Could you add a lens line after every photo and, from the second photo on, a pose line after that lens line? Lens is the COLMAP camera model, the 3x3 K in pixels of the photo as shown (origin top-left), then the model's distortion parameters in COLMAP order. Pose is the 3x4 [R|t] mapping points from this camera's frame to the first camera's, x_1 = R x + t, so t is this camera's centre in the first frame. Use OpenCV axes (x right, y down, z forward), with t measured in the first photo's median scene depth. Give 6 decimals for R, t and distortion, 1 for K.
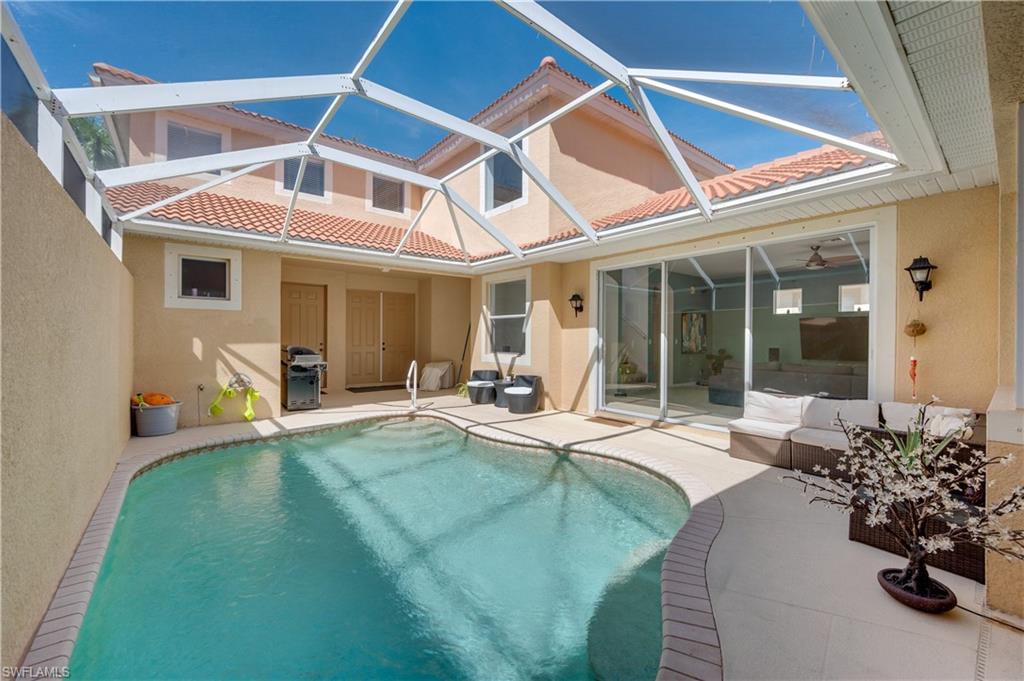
lens RADIAL K [[407.0, 0, 510.1], [0, 407.0, 342.7], [0, 0, 1]] dist [0.000101, 0.000093]
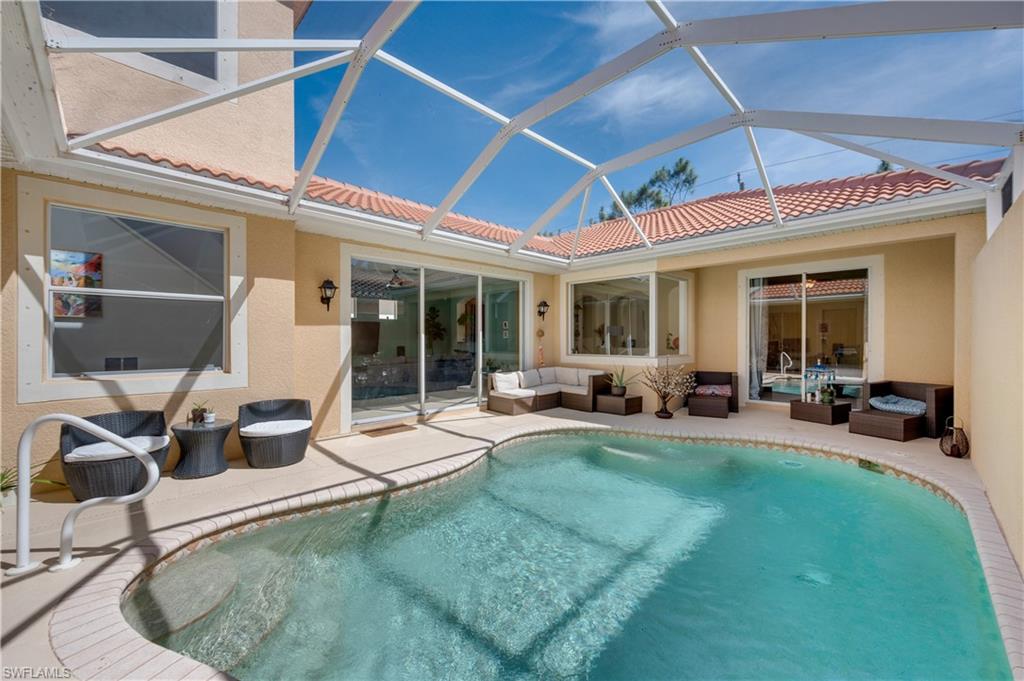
lens RADIAL K [[407.0, 0, 510.1], [0, 407.0, 342.7], [0, 0, 1]] dist [0.000101, 0.000093]
pose [[-0.099632, -0.013864, 0.994928, -0.662157], [0.015593, 0.999758, 0.015493, -0.011269], [-0.994902, 0.017058, -0.099392, 0.794549]]
